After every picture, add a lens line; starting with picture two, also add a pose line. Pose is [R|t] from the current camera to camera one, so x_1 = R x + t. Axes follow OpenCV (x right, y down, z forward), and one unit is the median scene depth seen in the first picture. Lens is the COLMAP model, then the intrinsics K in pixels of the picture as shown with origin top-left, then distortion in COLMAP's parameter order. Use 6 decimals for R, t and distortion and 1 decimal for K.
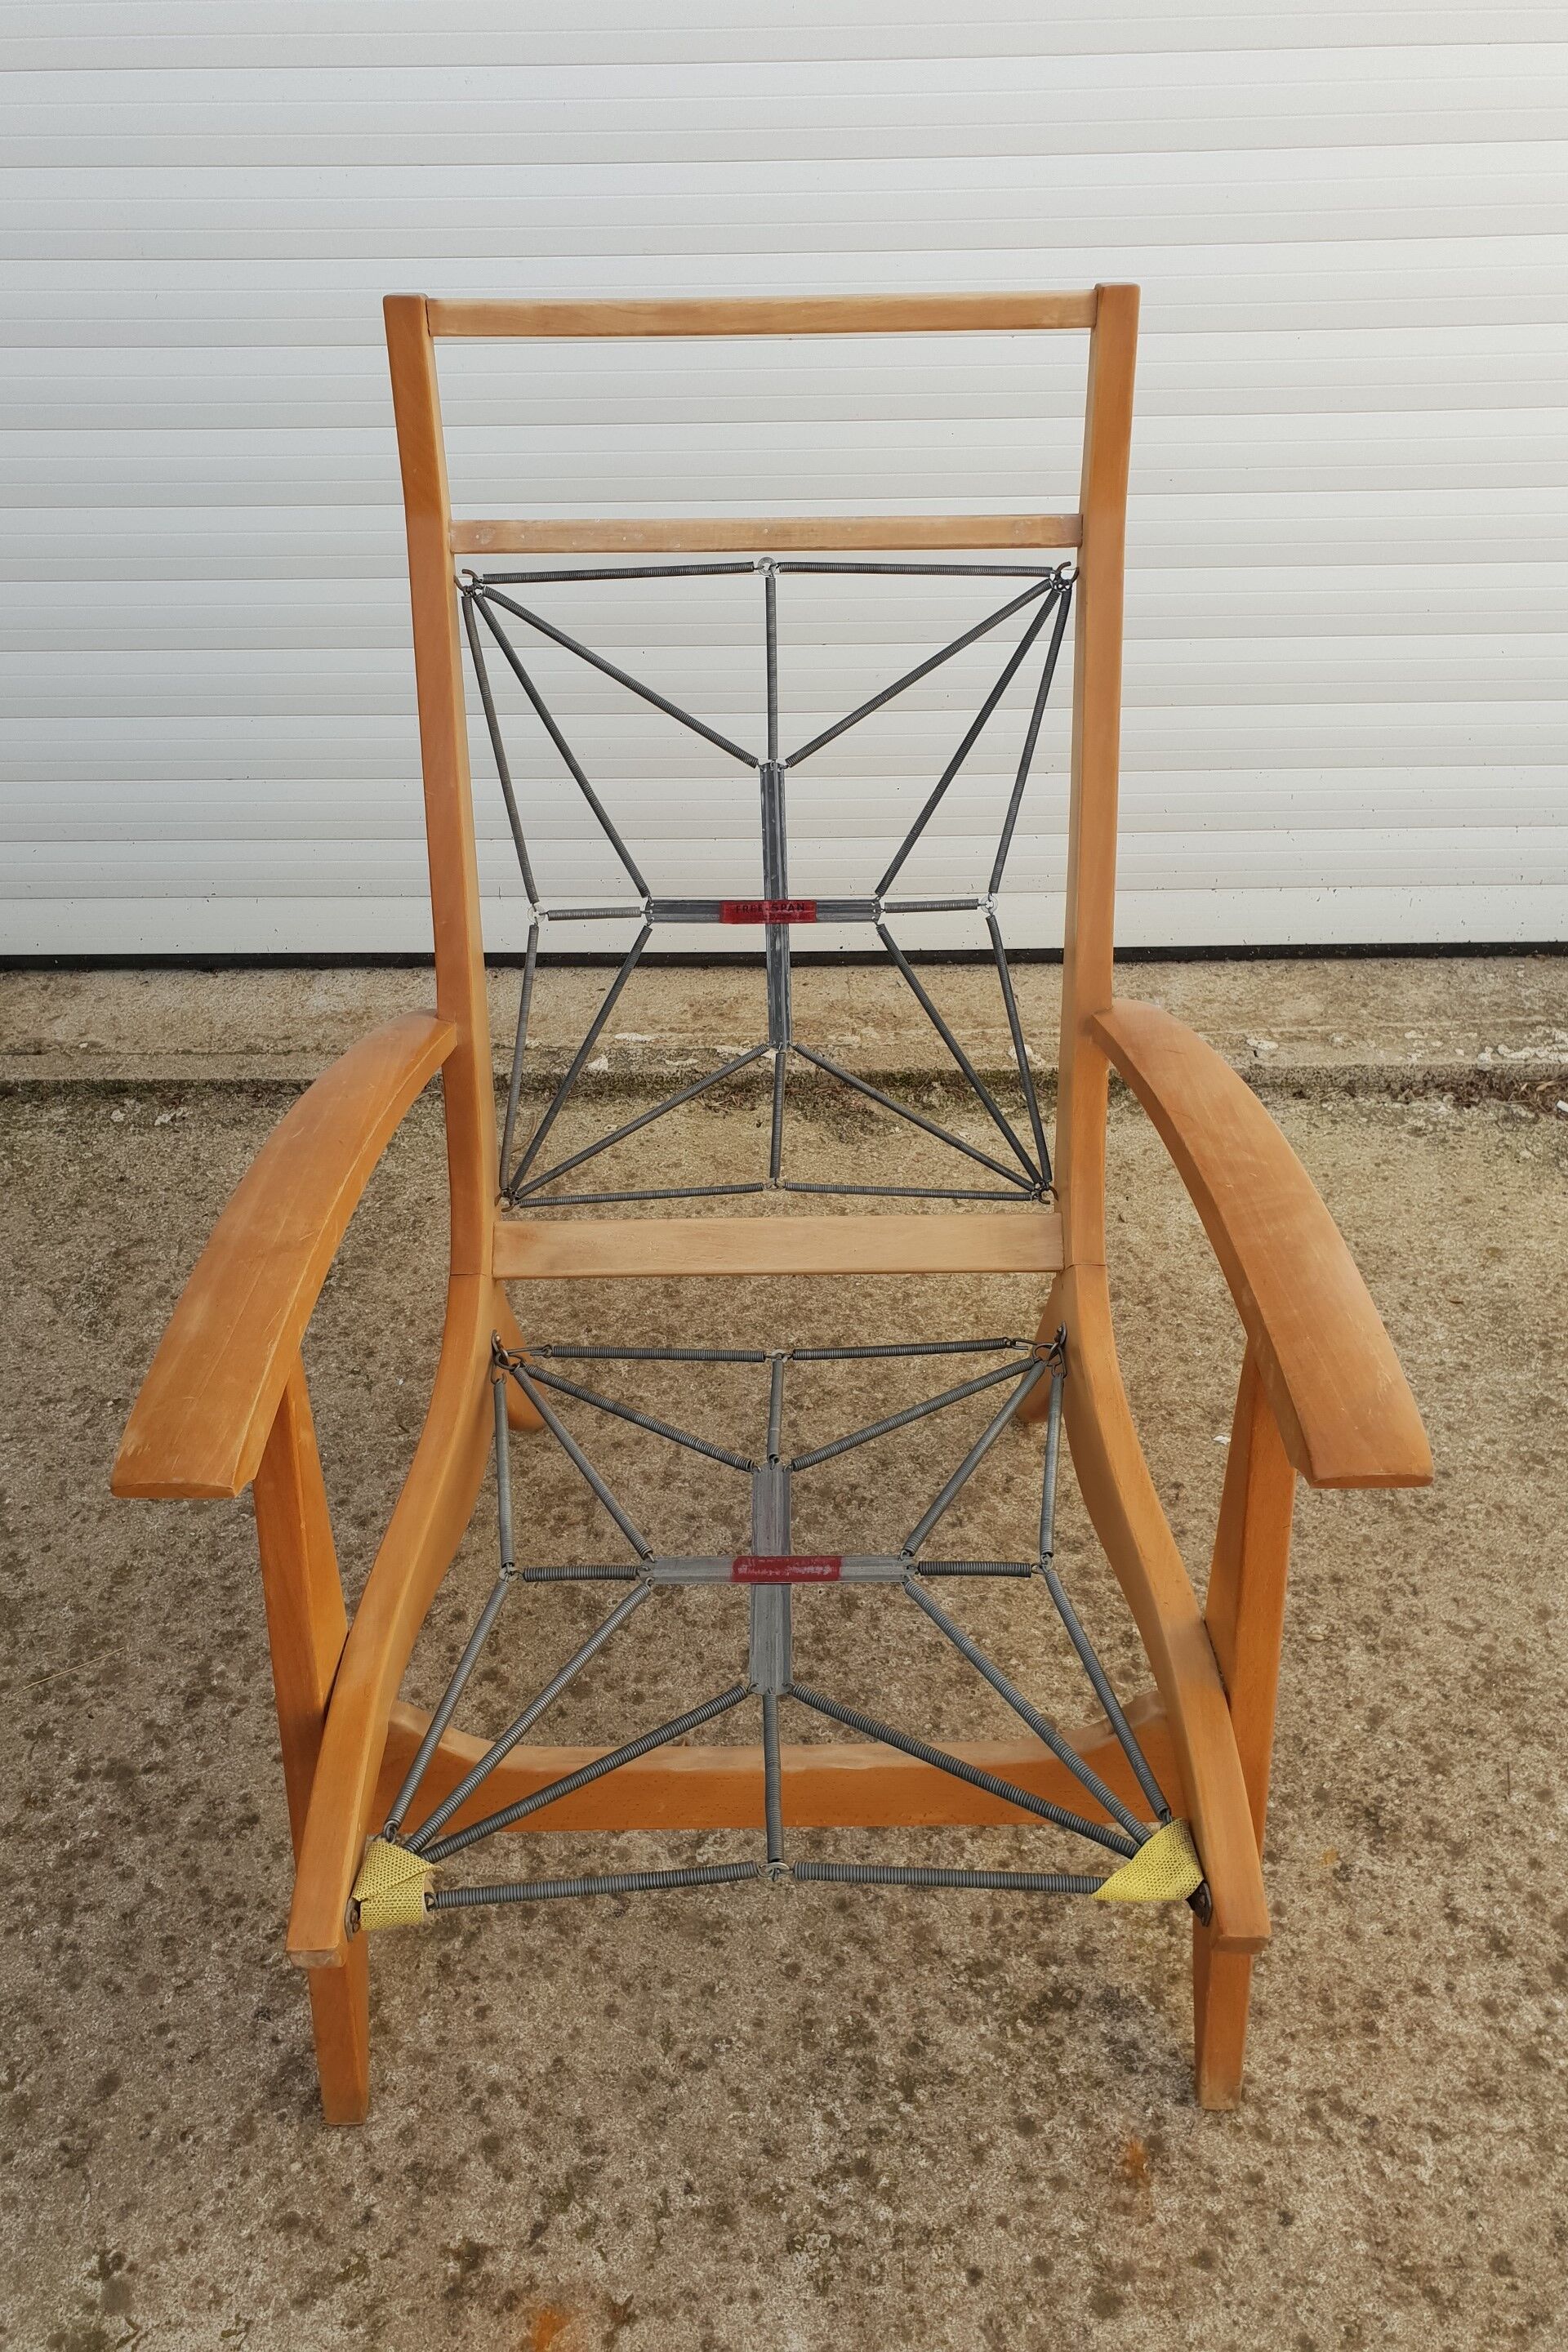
lens RADIAL K [[1940.1, 0, 774.7], [0, 1940.1, 1178.1], [0, 0, 1]] dist [0.011248, 0.043877]
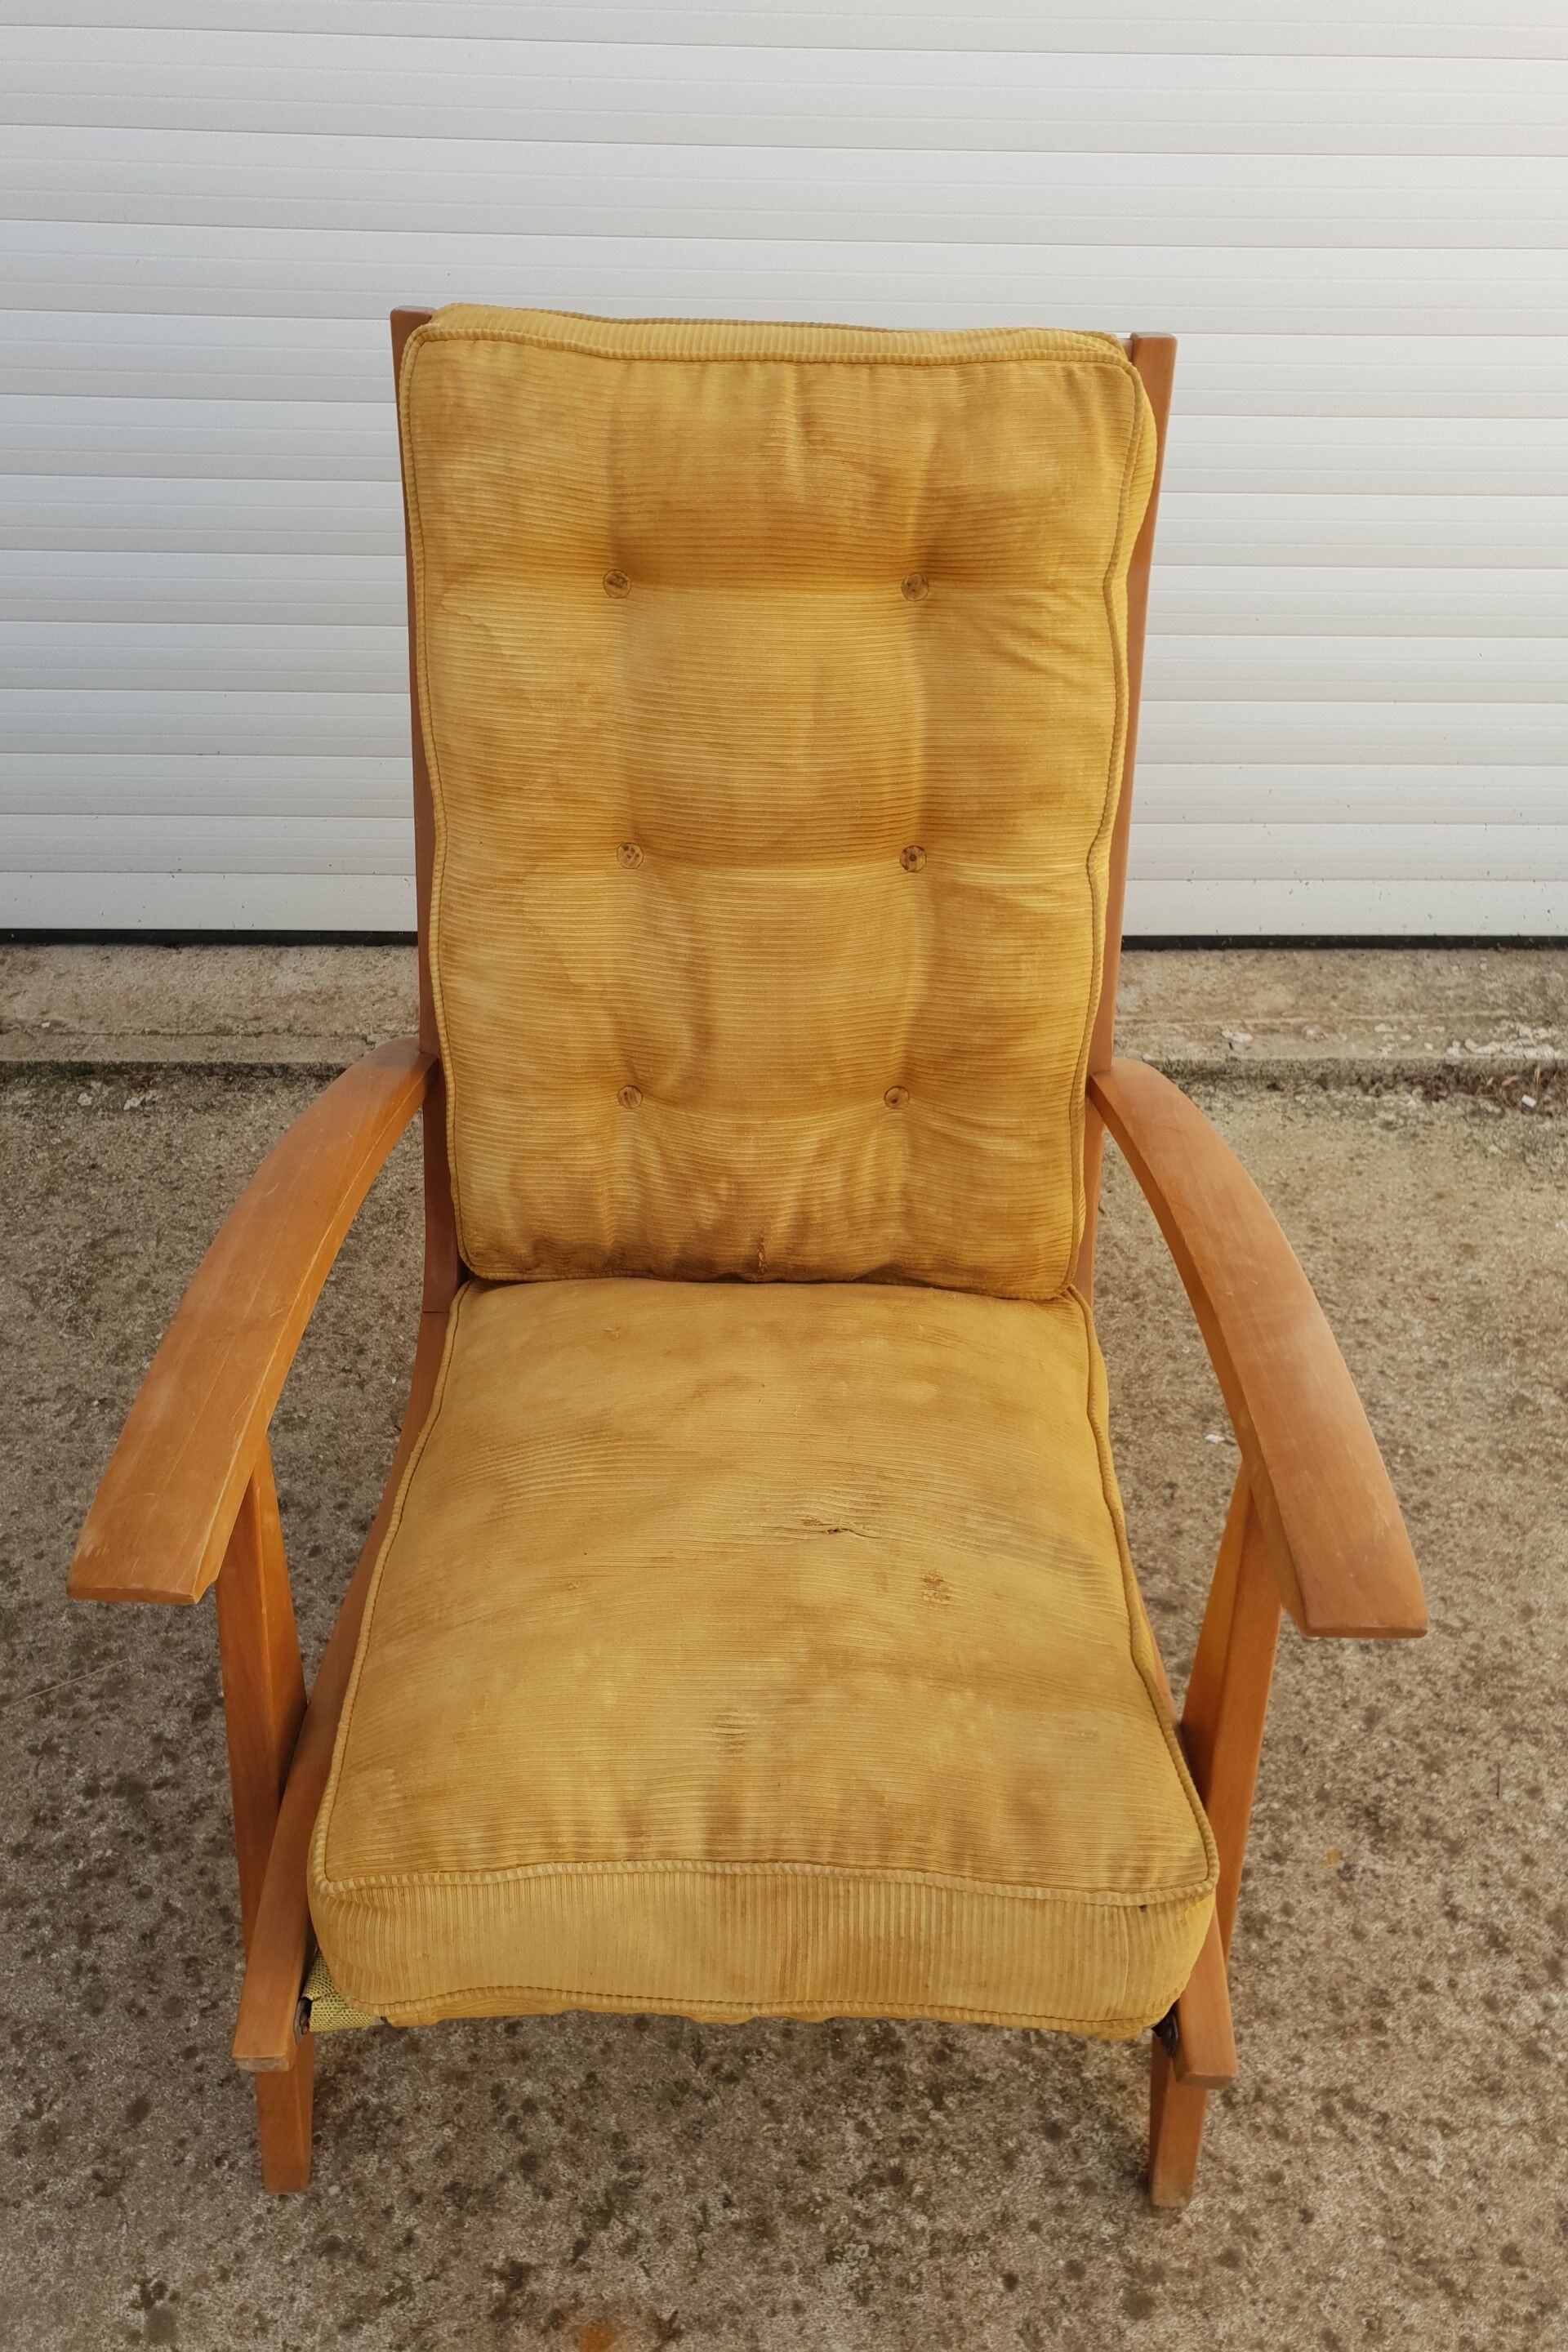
lens RADIAL K [[1940.1, 0, 787.7], [0, 1940.1, 1176.9], [0, 0, 1]] dist [0.011248, 0.043877]
pose [[0.998168, 0.004988, 0.060291, -0.065132], [-0.007065, 0.999387, 0.034295, -0.042916], [-0.060083, -0.034658, 0.997592, 0.002401]]
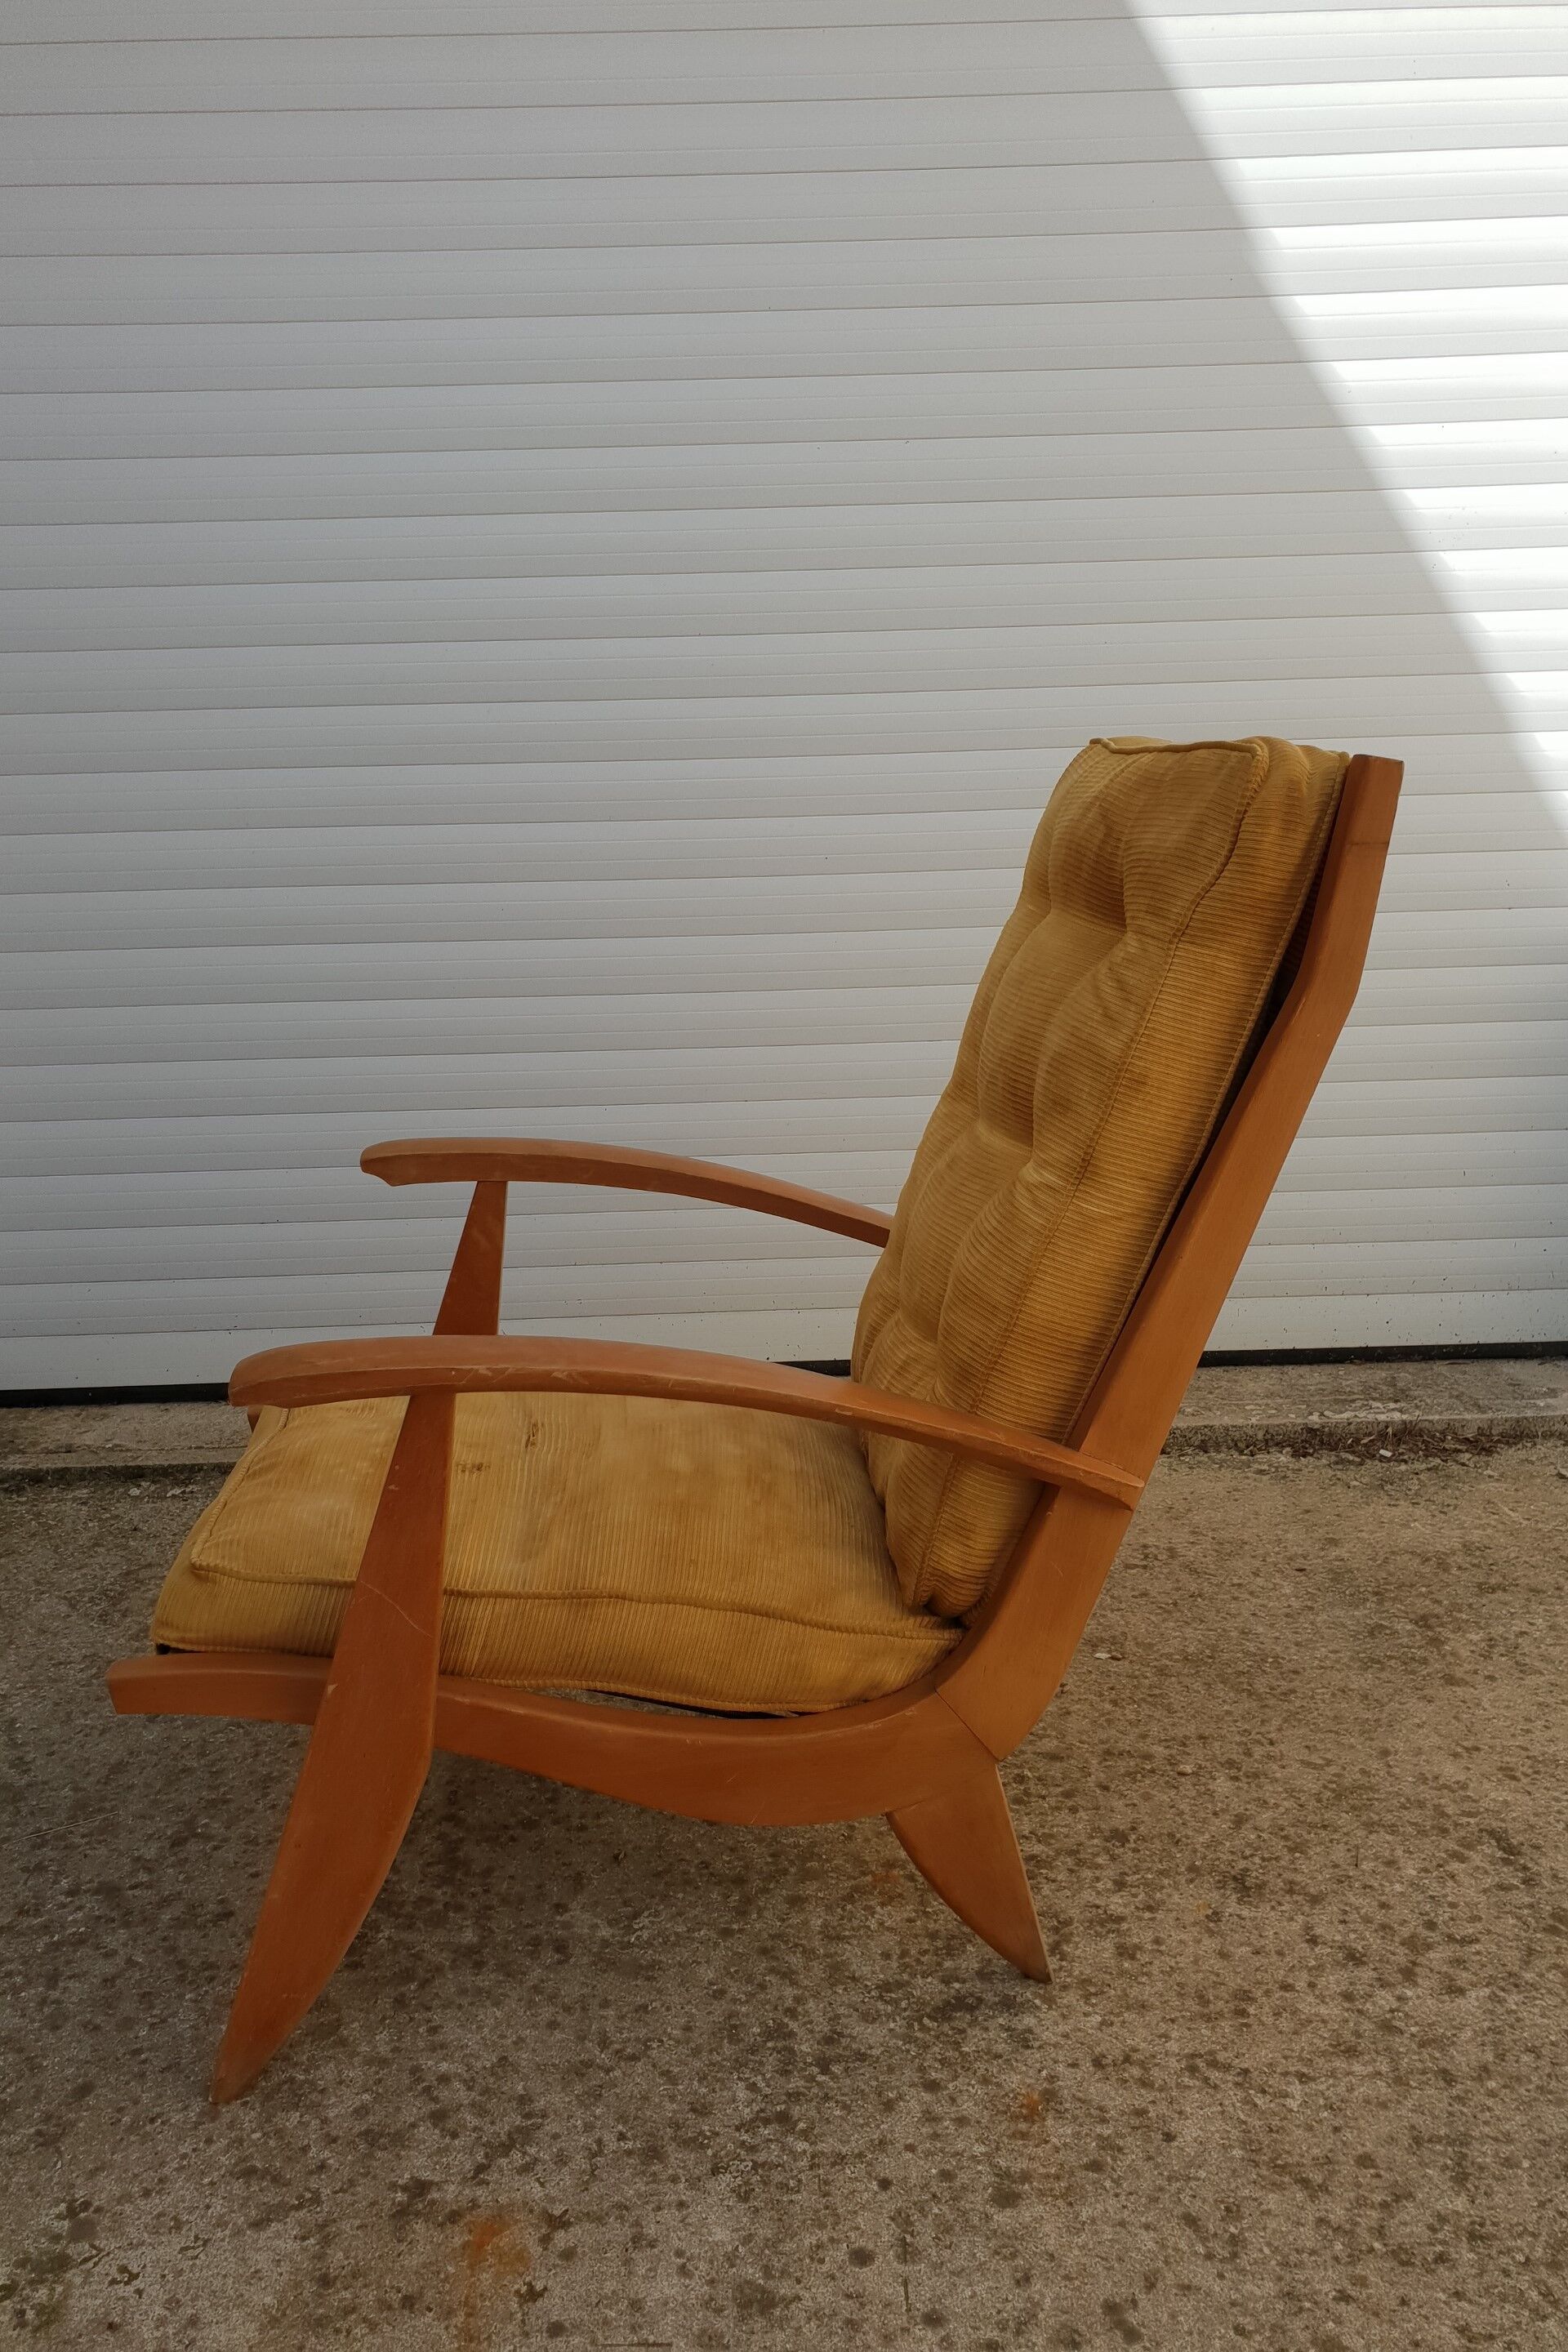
lens RADIAL K [[1940.1, 0, 771.8], [0, 1940.1, 1082.0], [0, 0, 1]] dist [0.011248, 0.043877]
pose [[0.999608, -0.013908, 0.024295, 0.017950], [0.023437, 0.890388, -0.454599, 0.417897], [-0.015310, 0.454990, 0.890365, -0.197476]]
